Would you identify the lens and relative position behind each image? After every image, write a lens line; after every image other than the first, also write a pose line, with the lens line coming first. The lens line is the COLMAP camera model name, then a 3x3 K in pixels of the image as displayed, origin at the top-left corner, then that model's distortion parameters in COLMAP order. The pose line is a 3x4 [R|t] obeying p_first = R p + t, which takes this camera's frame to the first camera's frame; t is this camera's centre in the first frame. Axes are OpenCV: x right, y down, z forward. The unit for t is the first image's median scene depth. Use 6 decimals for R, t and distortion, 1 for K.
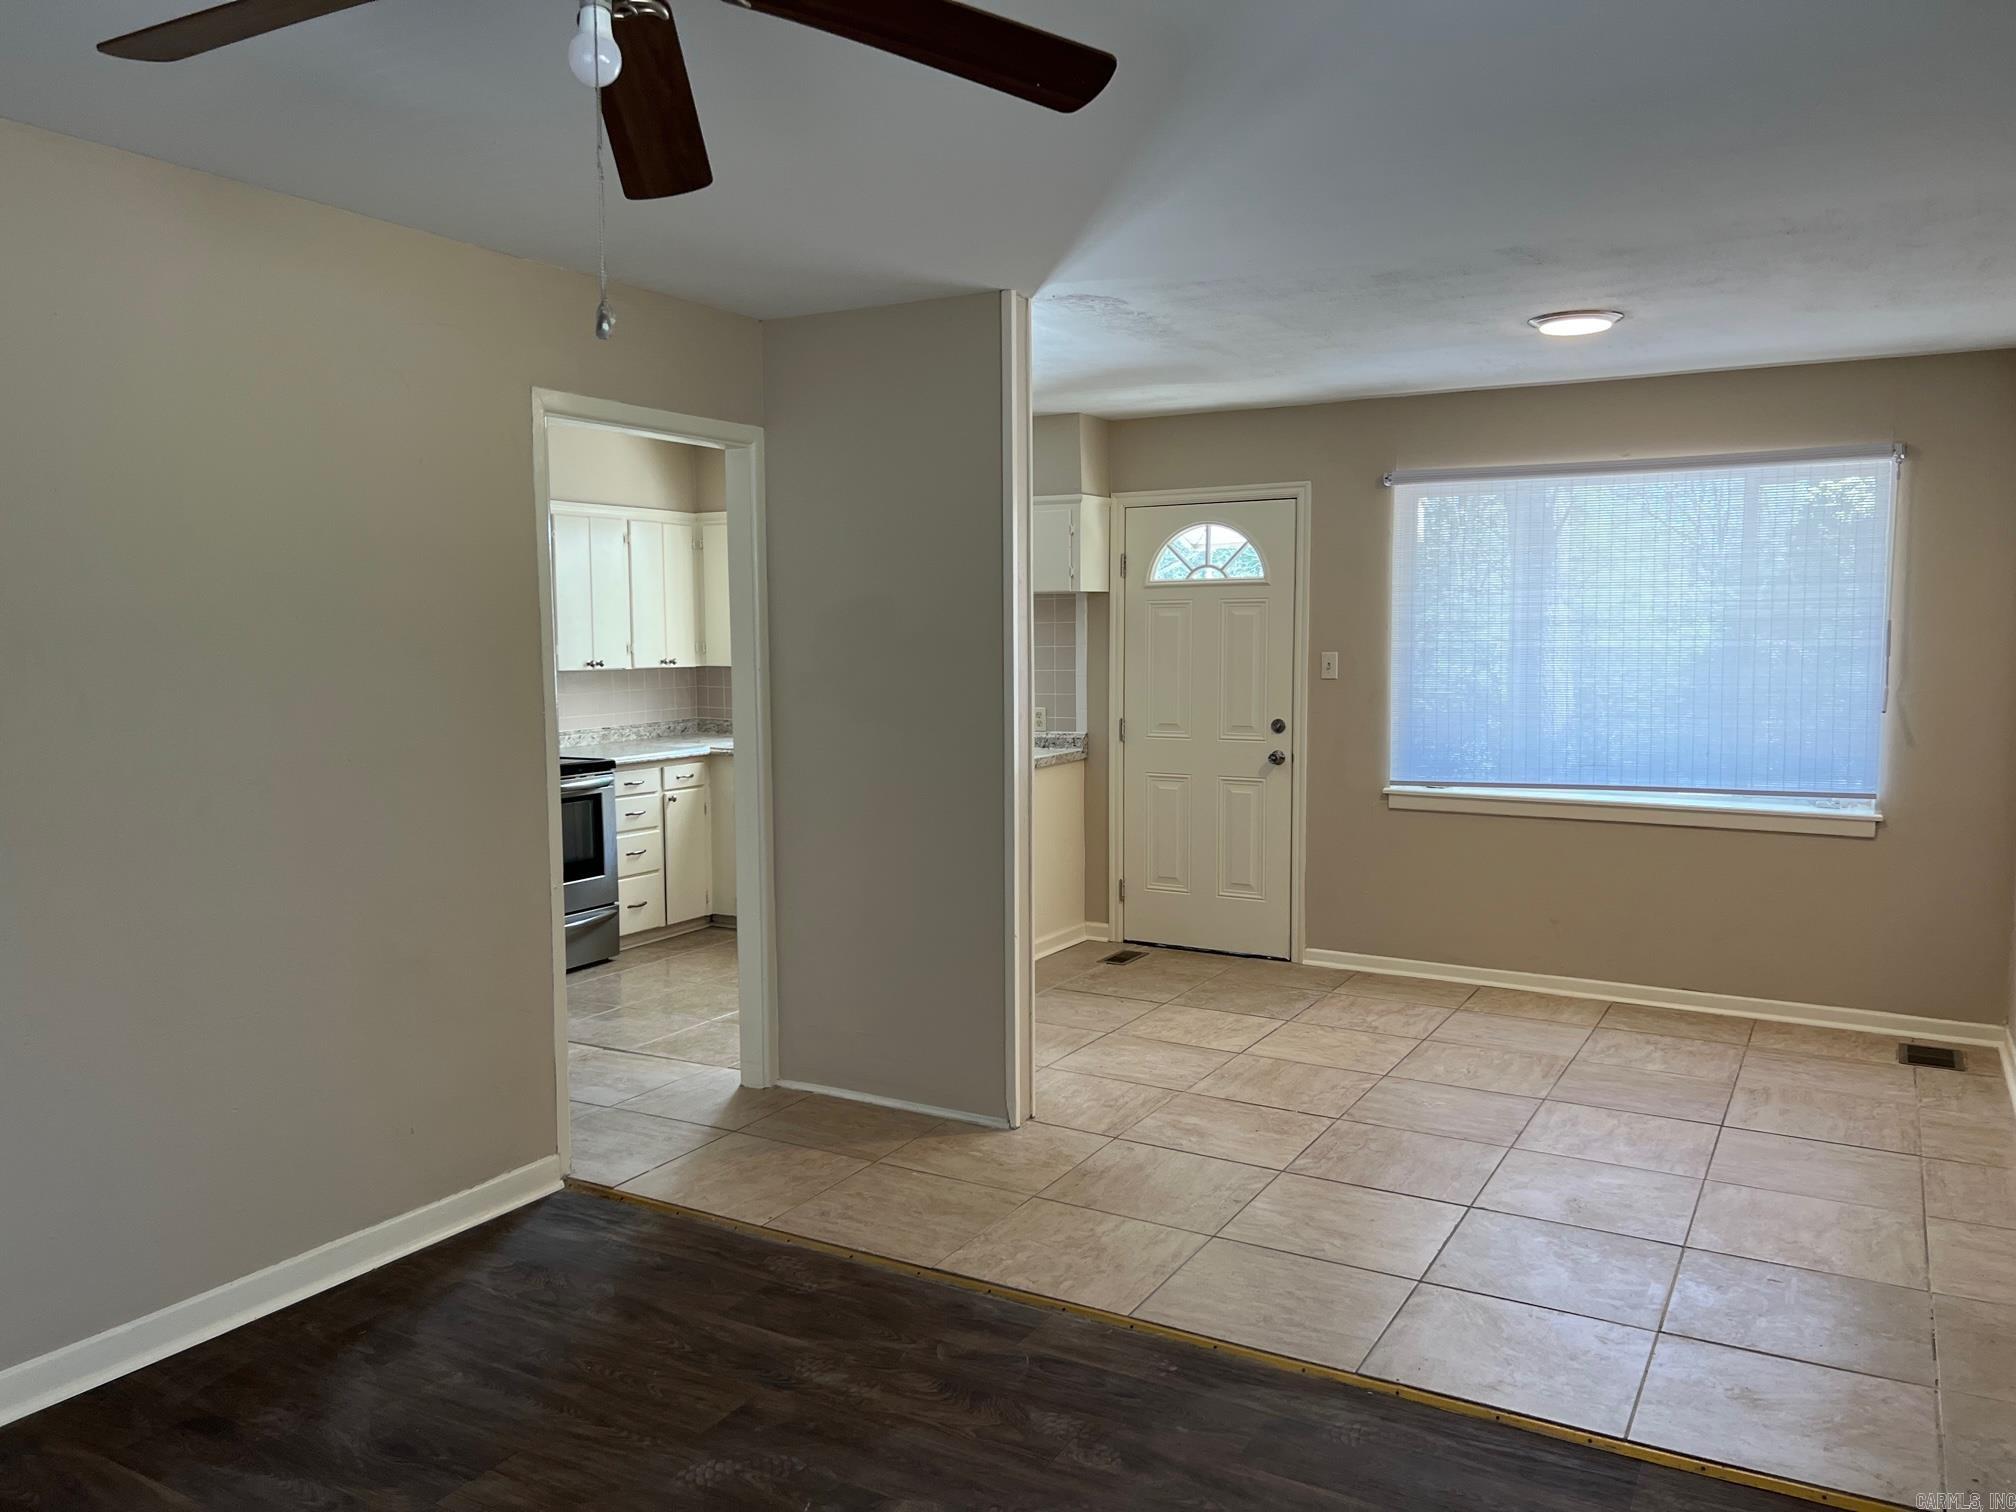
lens RADIAL K [[1508.3, 0, 998.5], [0, 1508.3, 762.4], [0, 0, 1]] dist [0.056921, -0.056947]
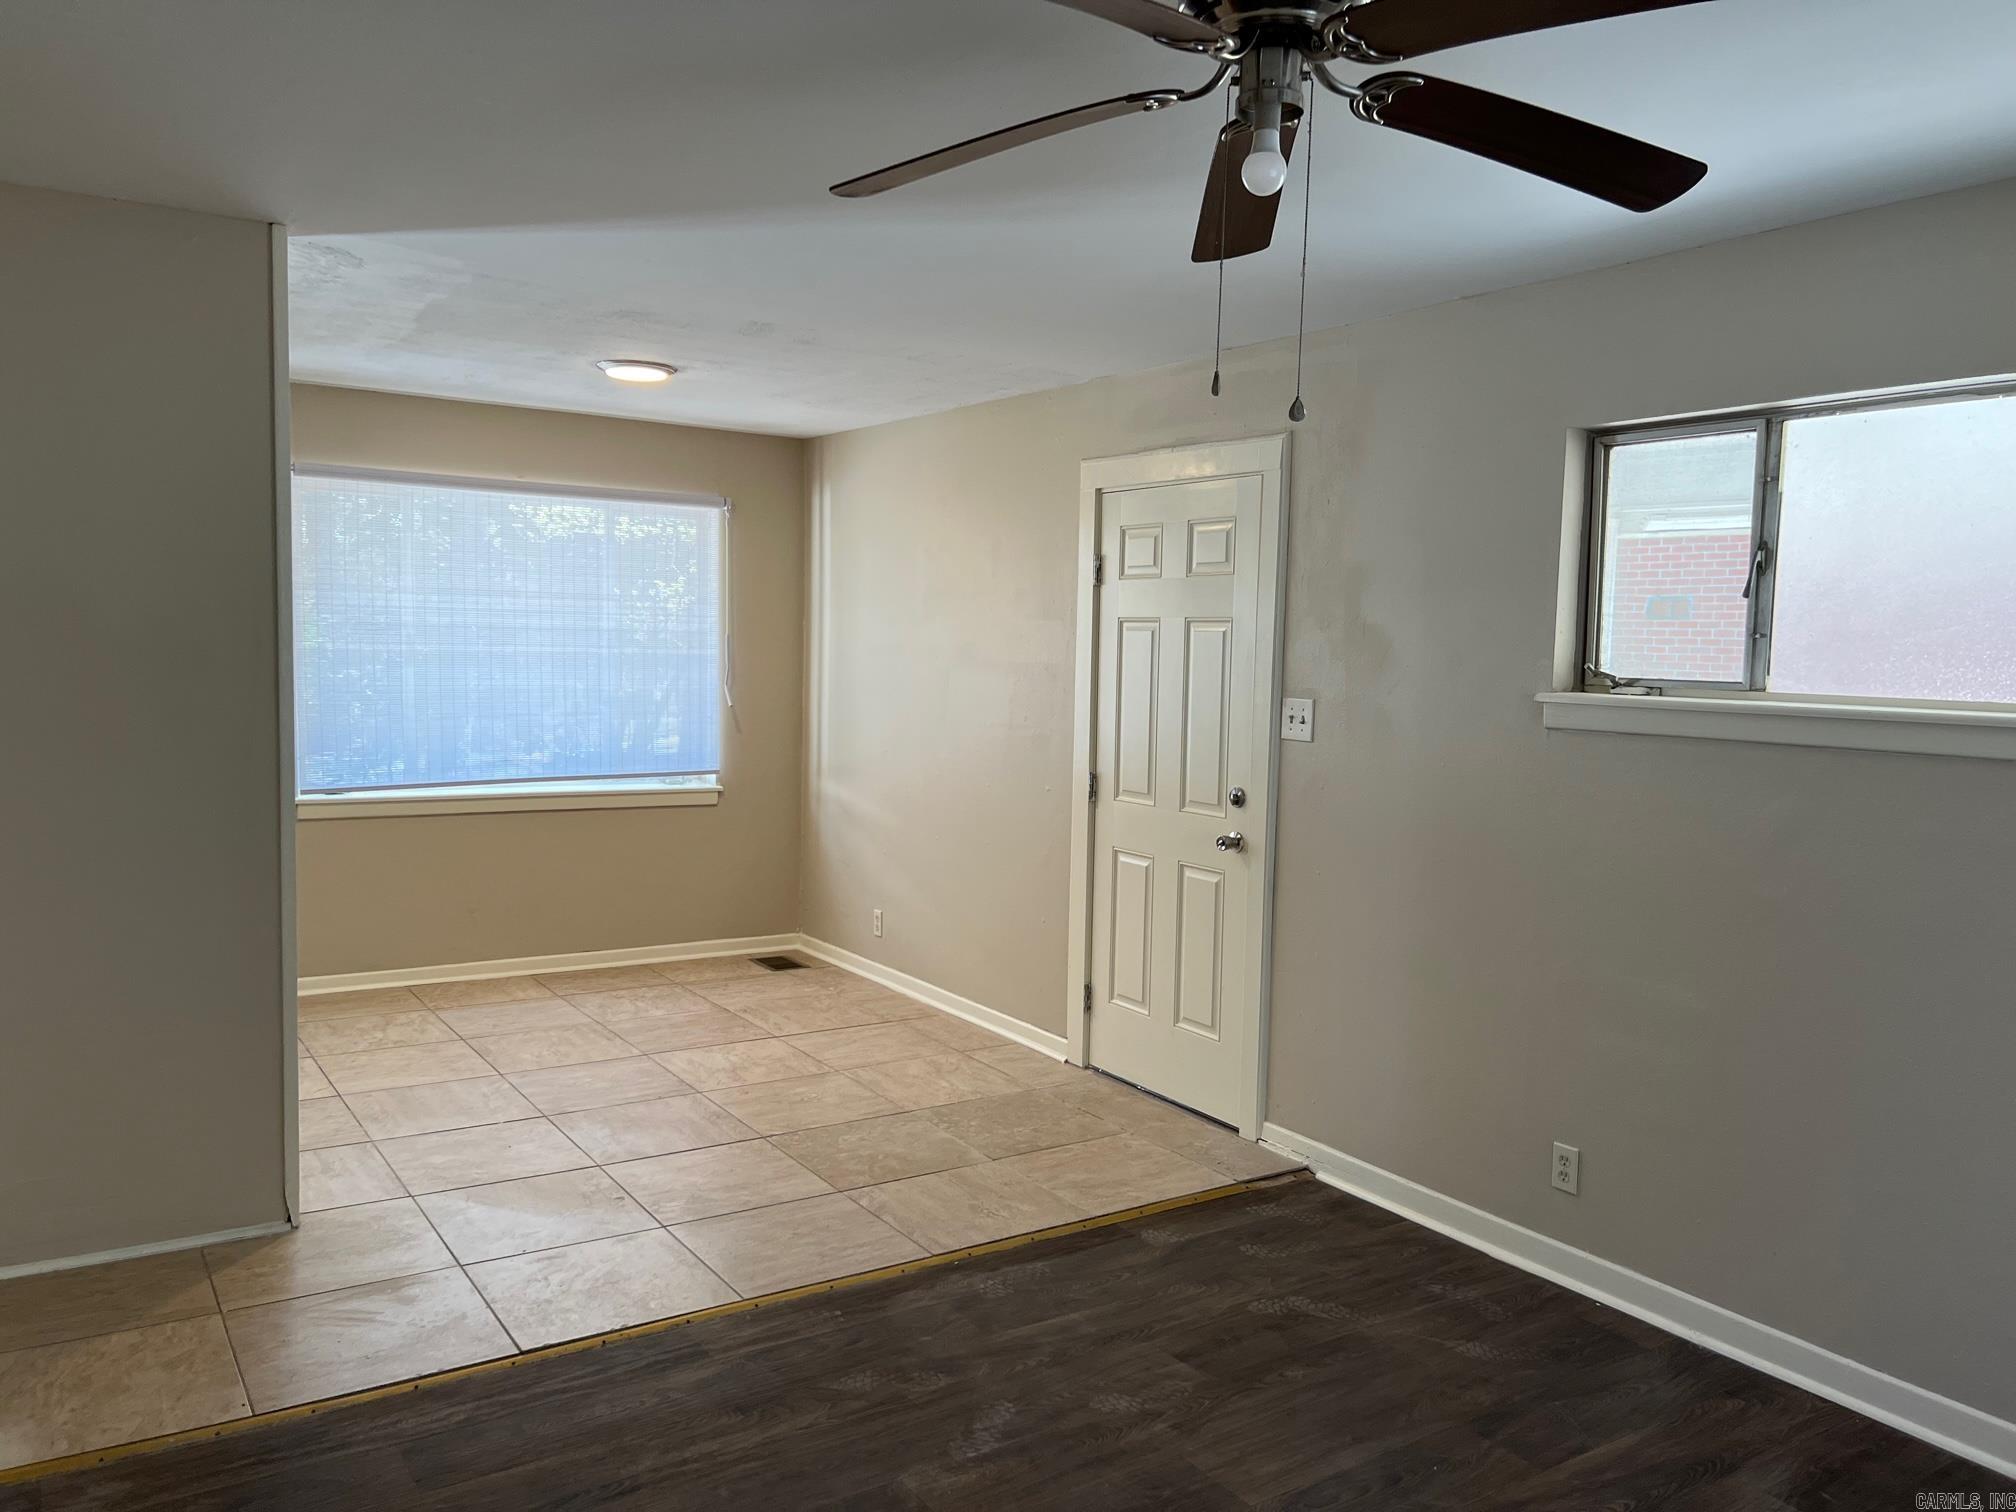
lens RADIAL K [[1517.0, 0, 995.2], [0, 1517.0, 772.2], [0, 0, 1]] dist [0.058143, -0.067575]
pose [[0.452421, -0.062263, 0.889628, -0.428725], [0.051567, 0.997717, 0.043603, -0.019893], [-0.890312, 0.026149, 0.454599, 0.205002]]
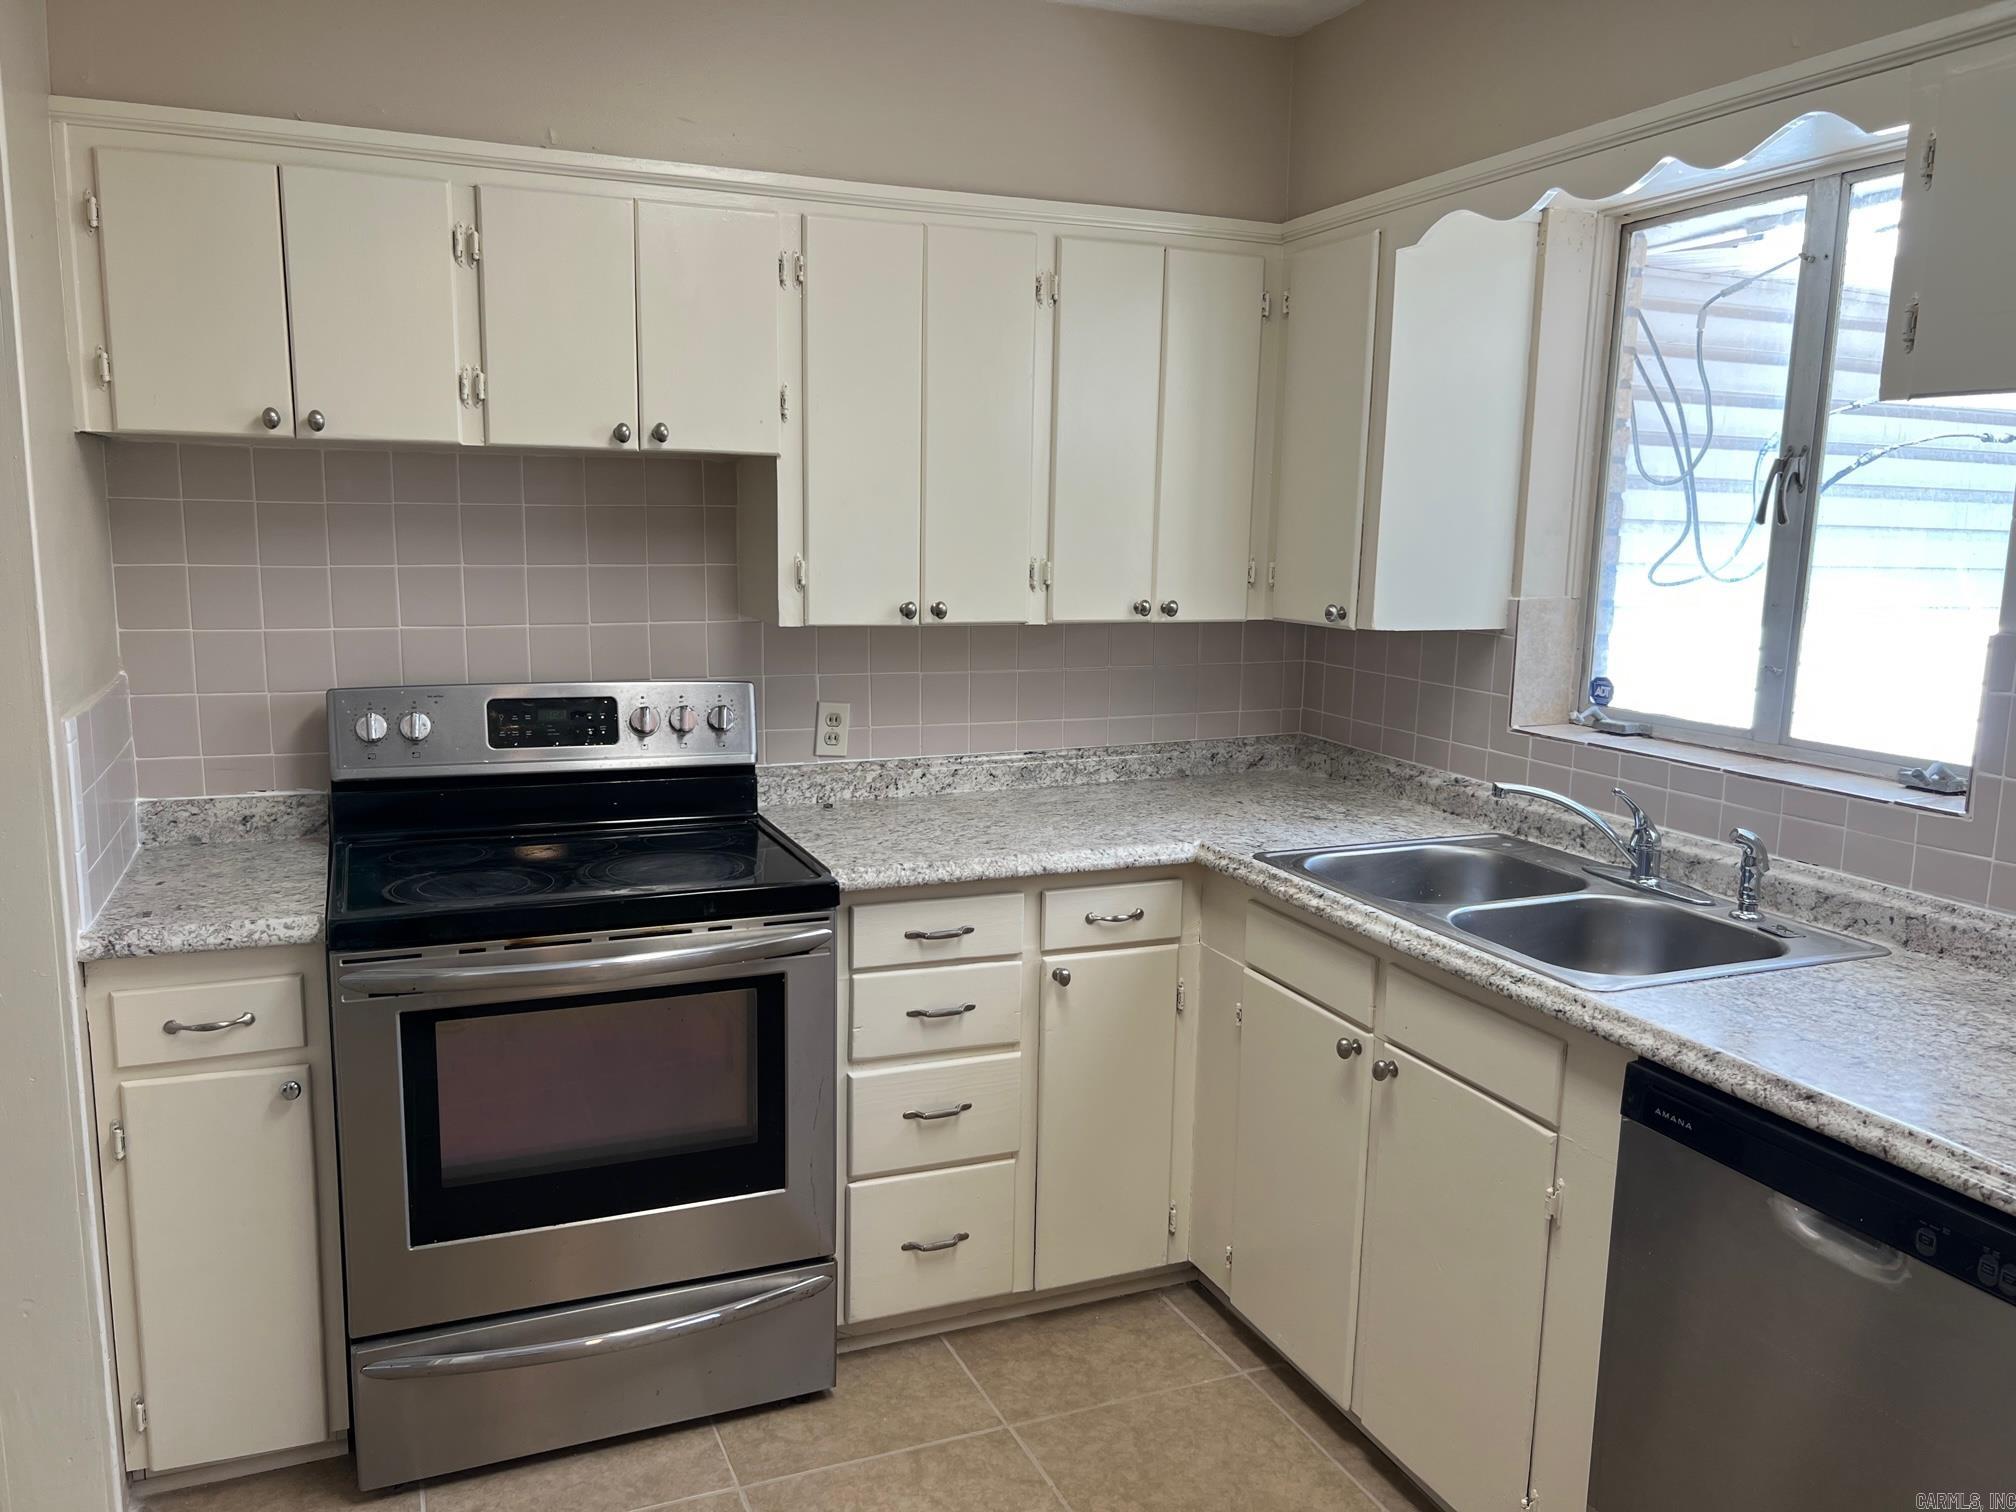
lens RADIAL K [[1517.0, 0, 995.2], [0, 1517.0, 772.2], [0, 0, 1]] dist [0.058143, -0.067575]
pose [[0.789639, 0.120356, -0.601651, -0.008367], [-0.075569, 0.992184, 0.099299, -0.079358], [0.608900, -0.032944, 0.792563, 0.864515]]
